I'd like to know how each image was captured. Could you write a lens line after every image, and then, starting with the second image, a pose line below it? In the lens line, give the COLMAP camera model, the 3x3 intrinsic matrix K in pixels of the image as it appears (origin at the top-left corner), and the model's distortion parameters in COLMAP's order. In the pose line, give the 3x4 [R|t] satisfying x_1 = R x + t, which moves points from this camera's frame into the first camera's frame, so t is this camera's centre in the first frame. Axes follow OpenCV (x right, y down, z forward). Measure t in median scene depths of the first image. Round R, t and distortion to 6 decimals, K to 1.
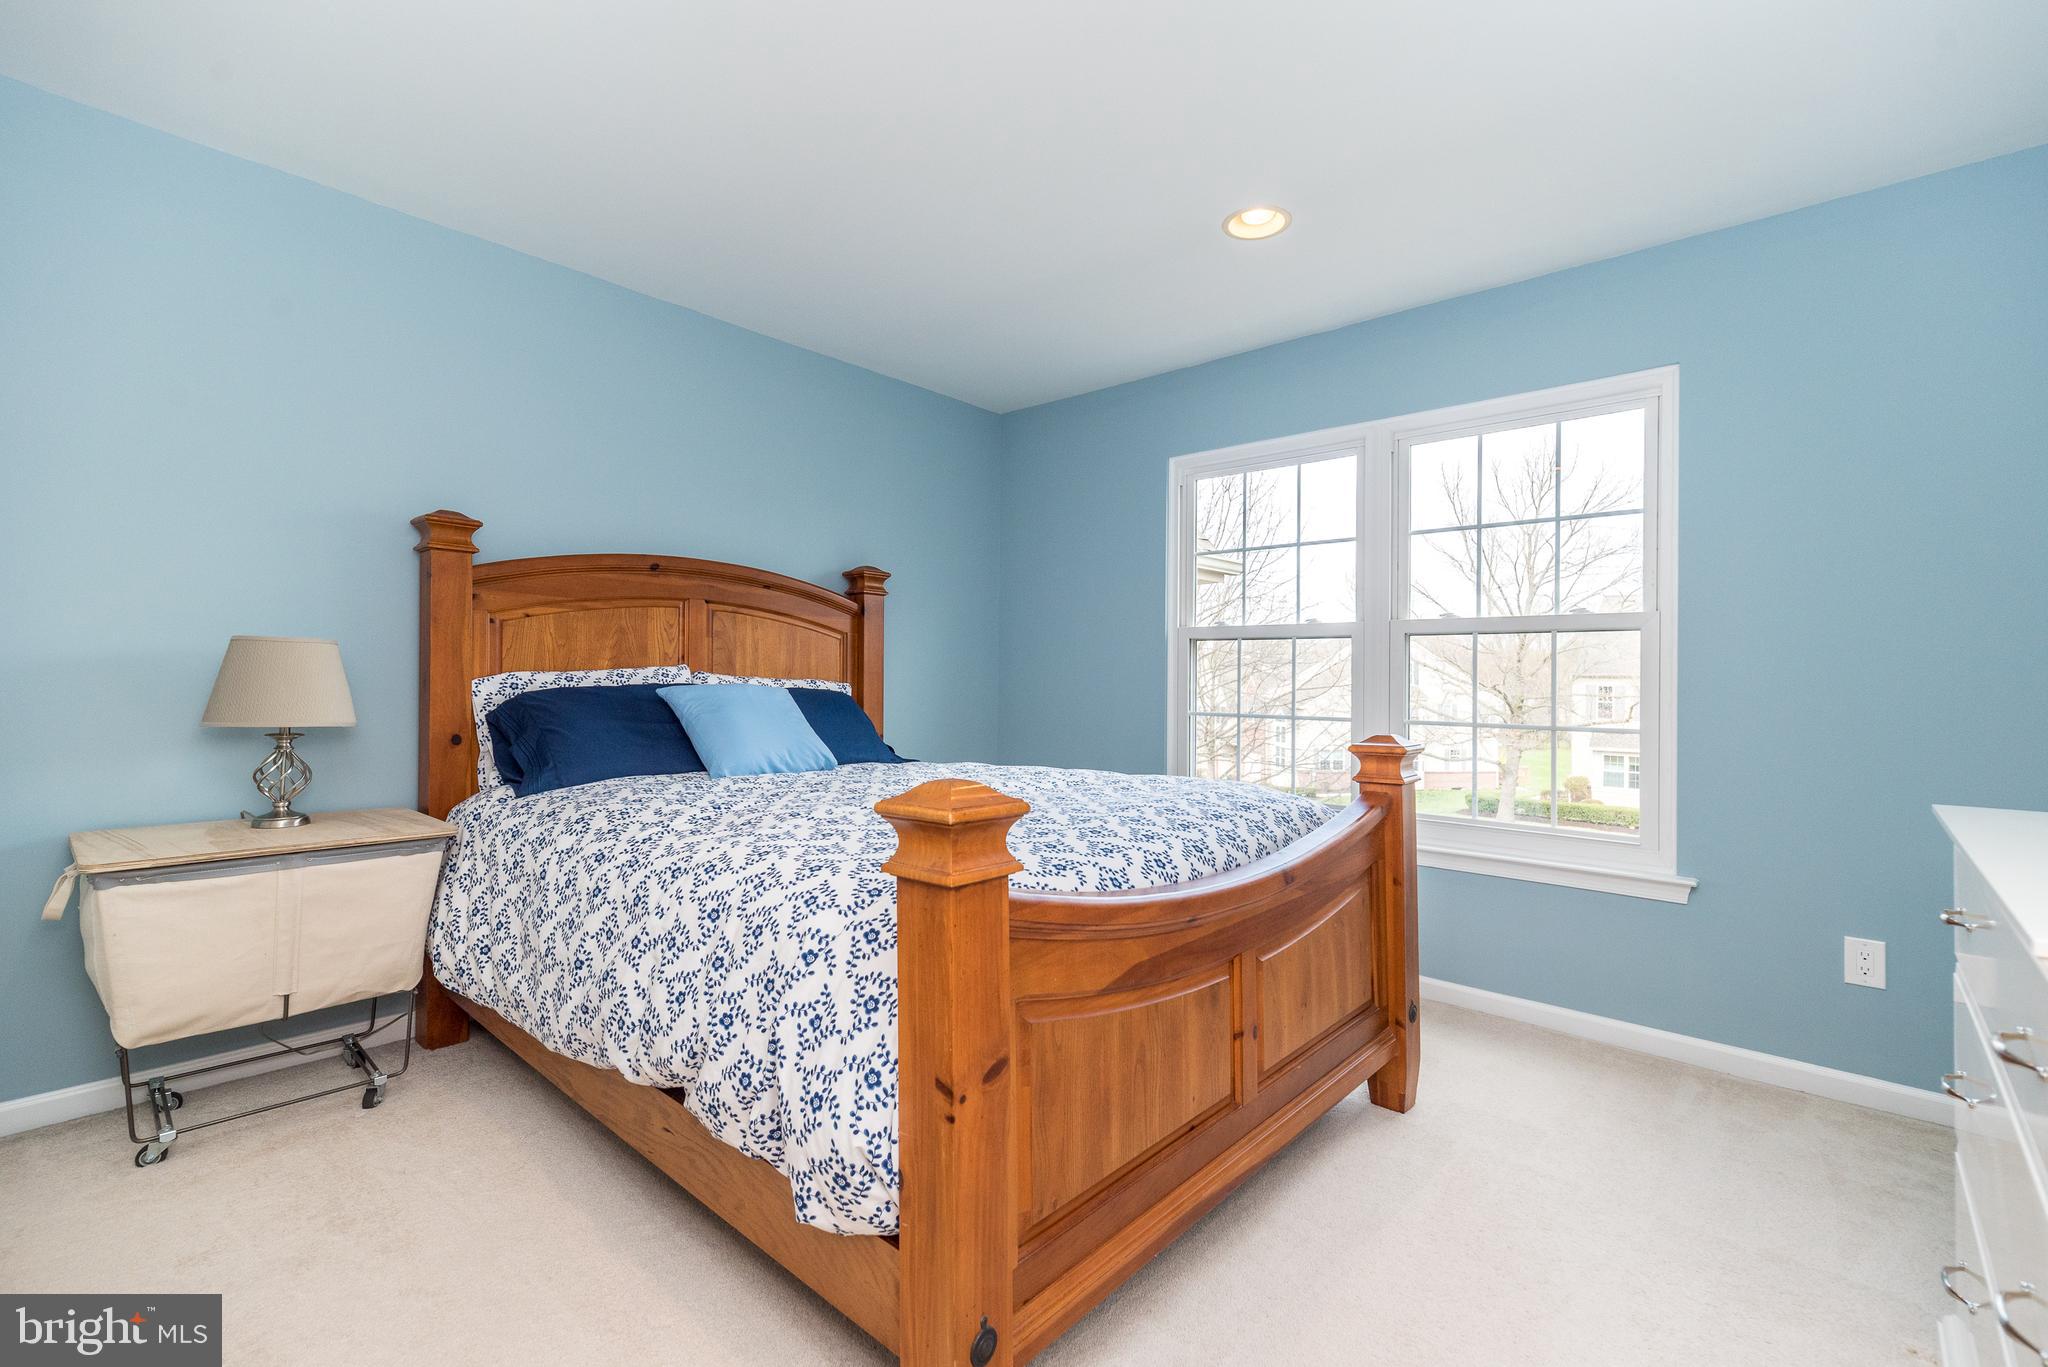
lens RADIAL K [[888.4, 0, 1026.5], [0, 888.4, 680.4], [0, 0, 1]] dist [0.005452, 0.001159]
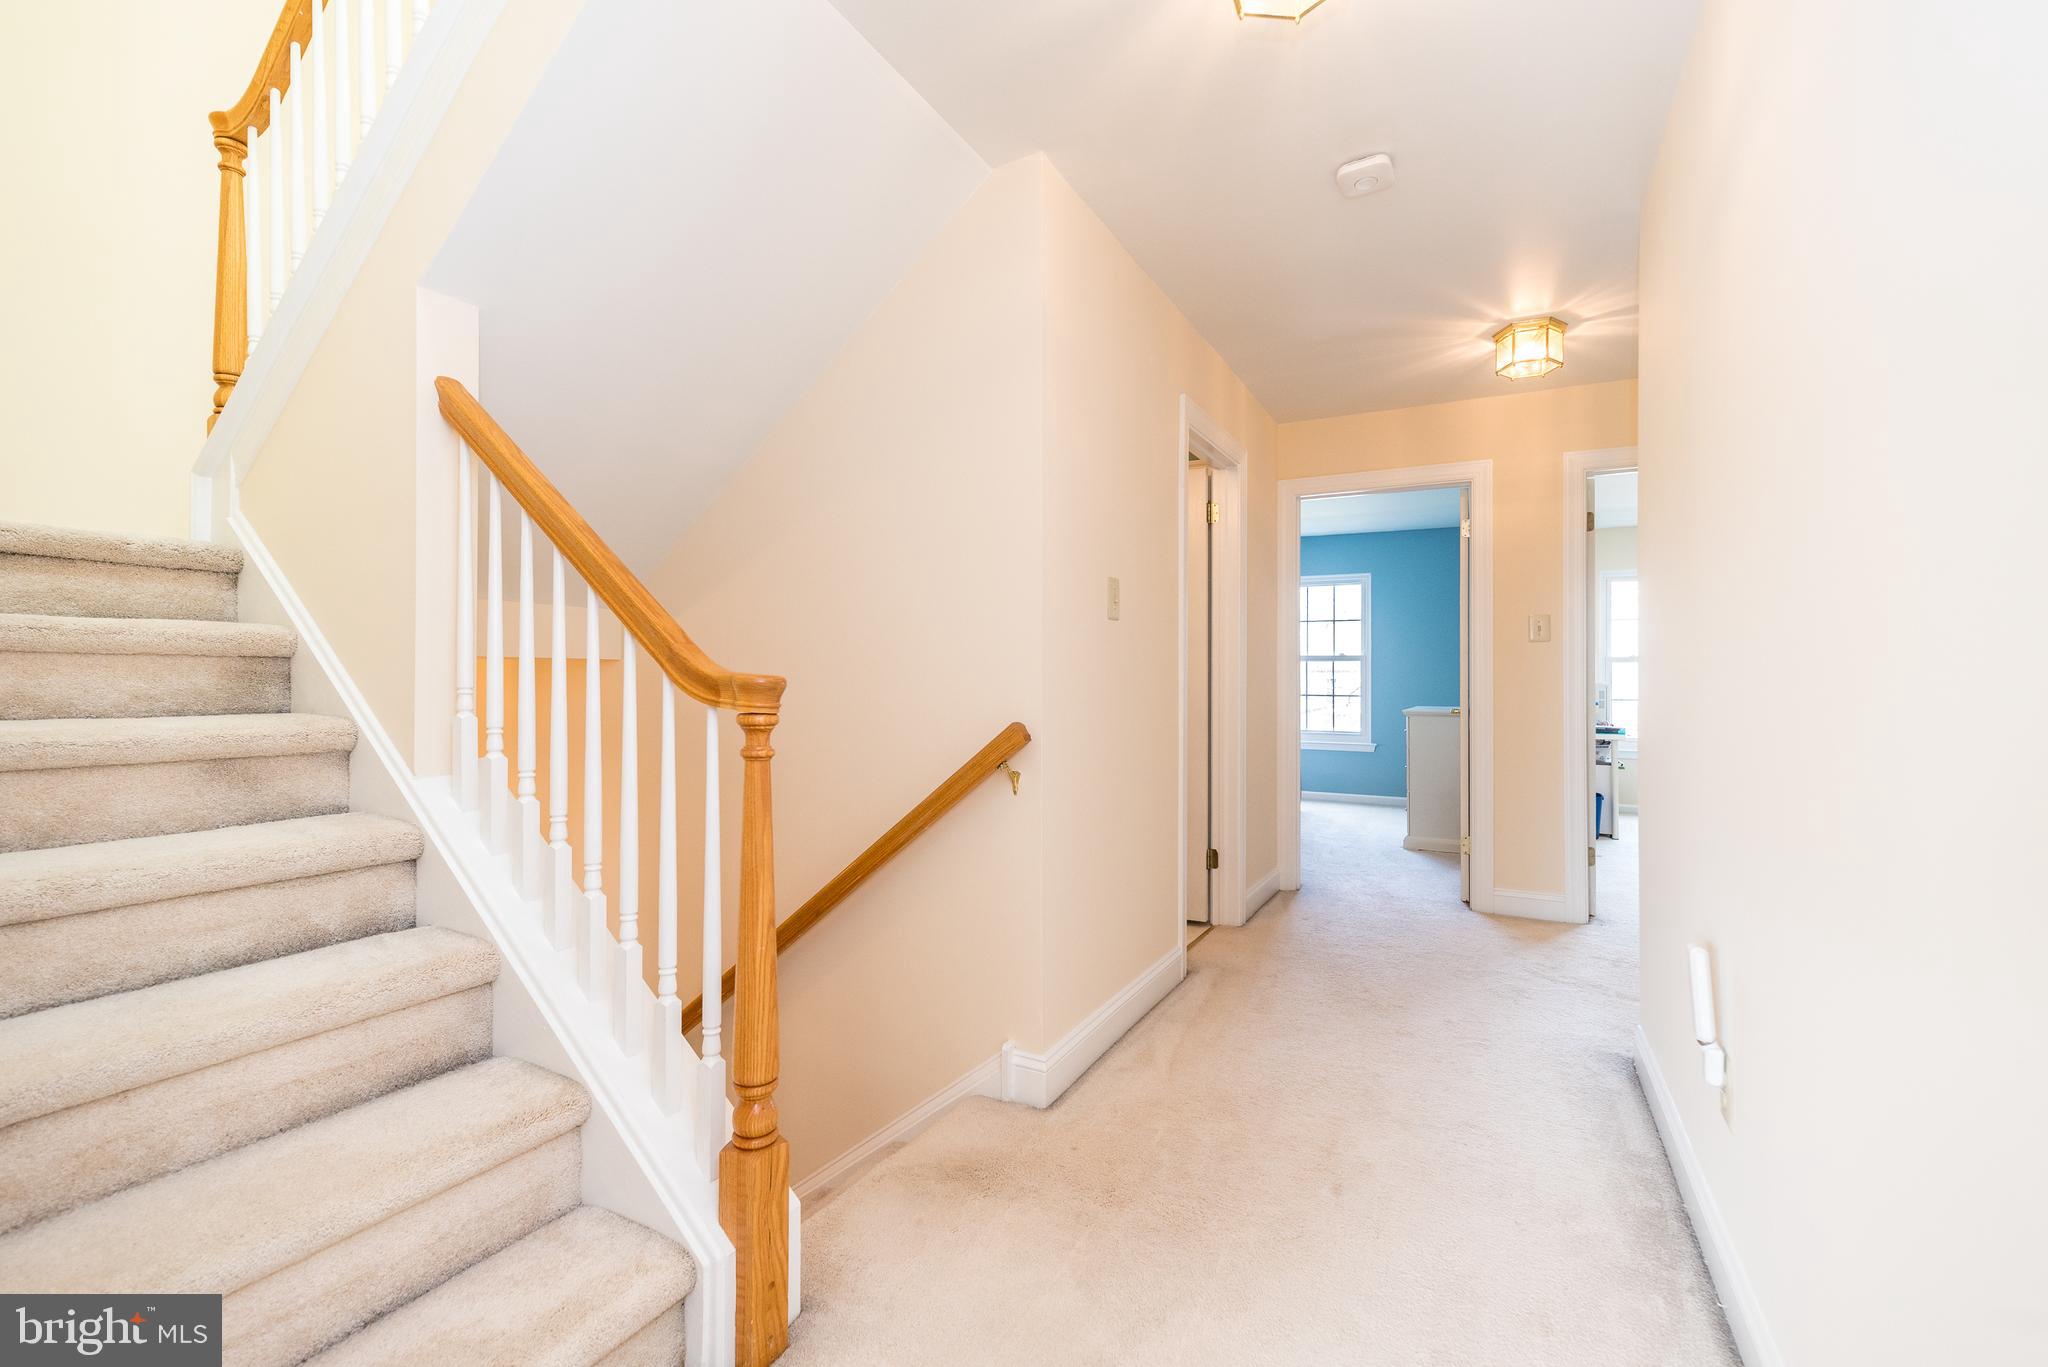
lens RADIAL K [[888.4, 0, 1017.9], [0, 888.4, 674.2], [0, 0, 1]] dist [0.005452, 0.001159]
pose [[0.973319, -0.003634, 0.229427, -1.095831], [0.005857, 0.999942, -0.009012, 0.009421], [-0.229381, 0.010115, 0.973284, -1.611699]]
